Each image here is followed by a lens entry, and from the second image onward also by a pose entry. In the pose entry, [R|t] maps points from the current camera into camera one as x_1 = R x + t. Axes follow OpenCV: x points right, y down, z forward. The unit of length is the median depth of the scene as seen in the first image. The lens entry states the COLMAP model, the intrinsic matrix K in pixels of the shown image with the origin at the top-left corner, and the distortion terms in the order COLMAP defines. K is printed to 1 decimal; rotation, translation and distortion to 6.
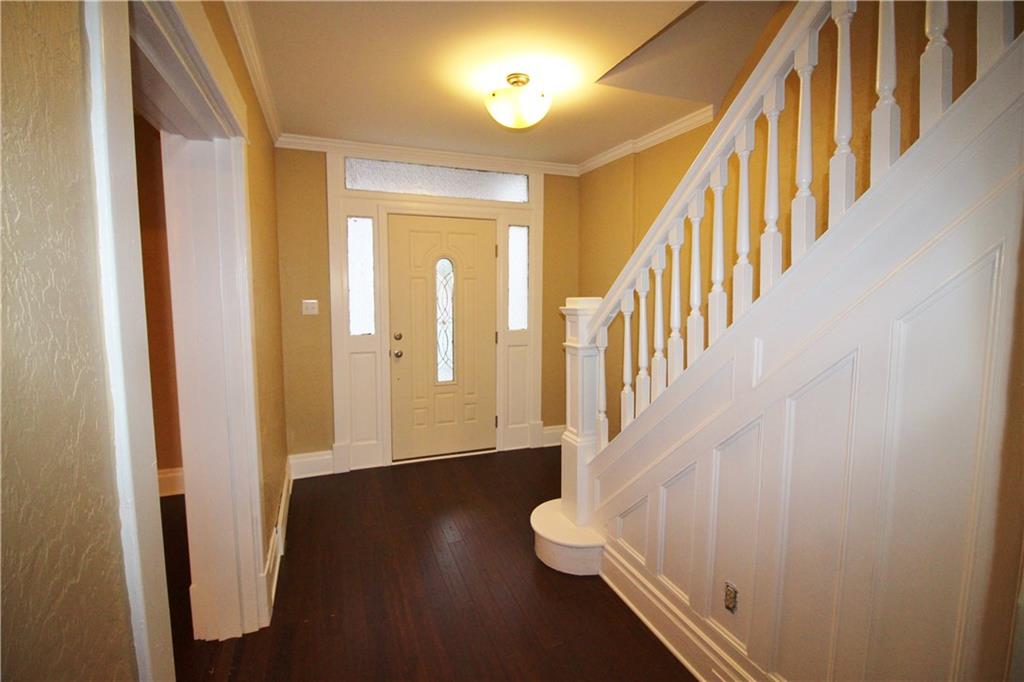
lens RADIAL K [[476.5, 0, 515.0], [0, 476.5, 328.7], [0, 0, 1]] dist [0.002826, -0.013378]
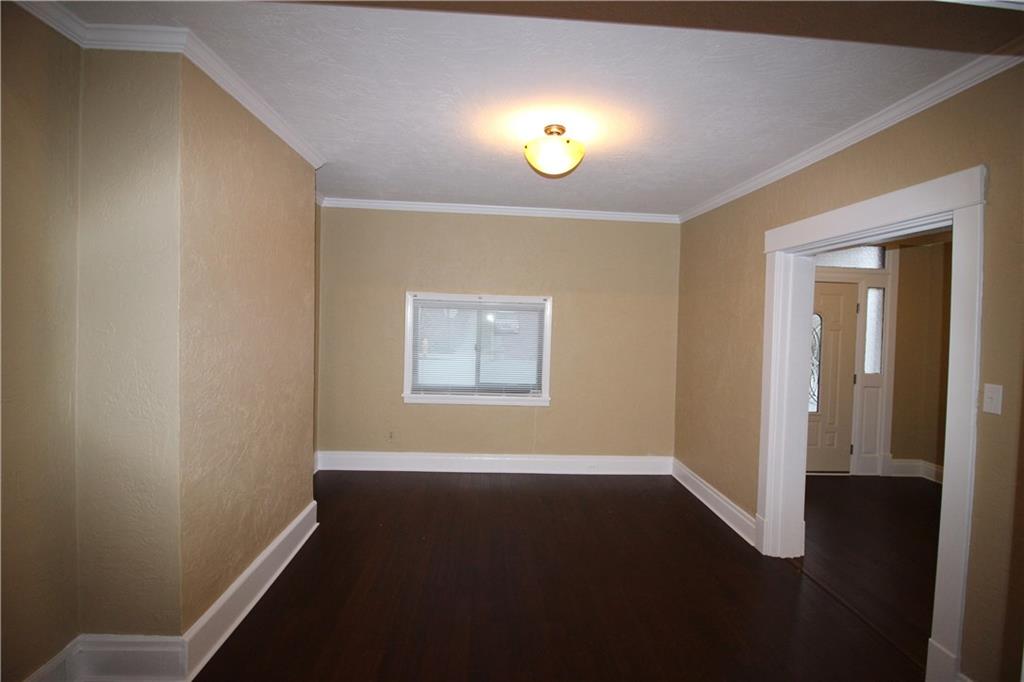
lens RADIAL K [[476.5, 0, 515.0], [0, 476.5, 328.7], [0, 0, 1]] dist [0.002826, -0.013378]
pose [[0.948522, 0.031587, -0.315132, -0.486587], [-0.055507, 0.996193, -0.067218, 0.020273], [0.311809, 0.081250, 0.946664, -0.428849]]
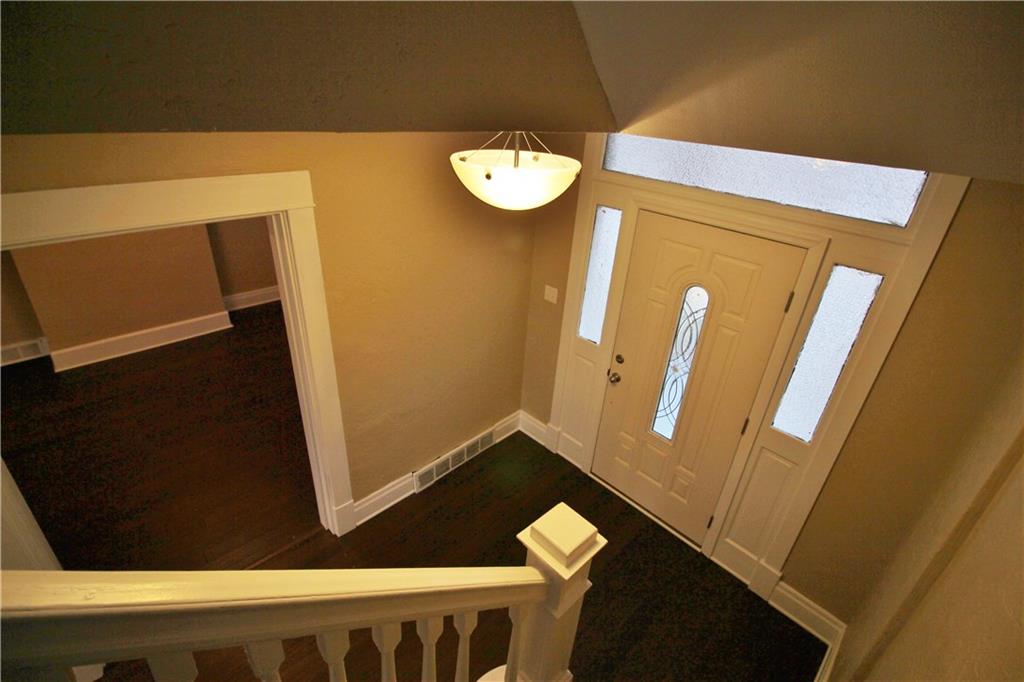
lens RADIAL K [[476.5, 0, 515.0], [0, 476.5, 328.7], [0, 0, 1]] dist [0.002826, -0.013378]
pose [[0.374491, 0.436805, -0.817899, 0.313877], [-0.130647, 0.898145, 0.419841, -0.329573], [0.917980, -0.050371, 0.393414, 0.480701]]
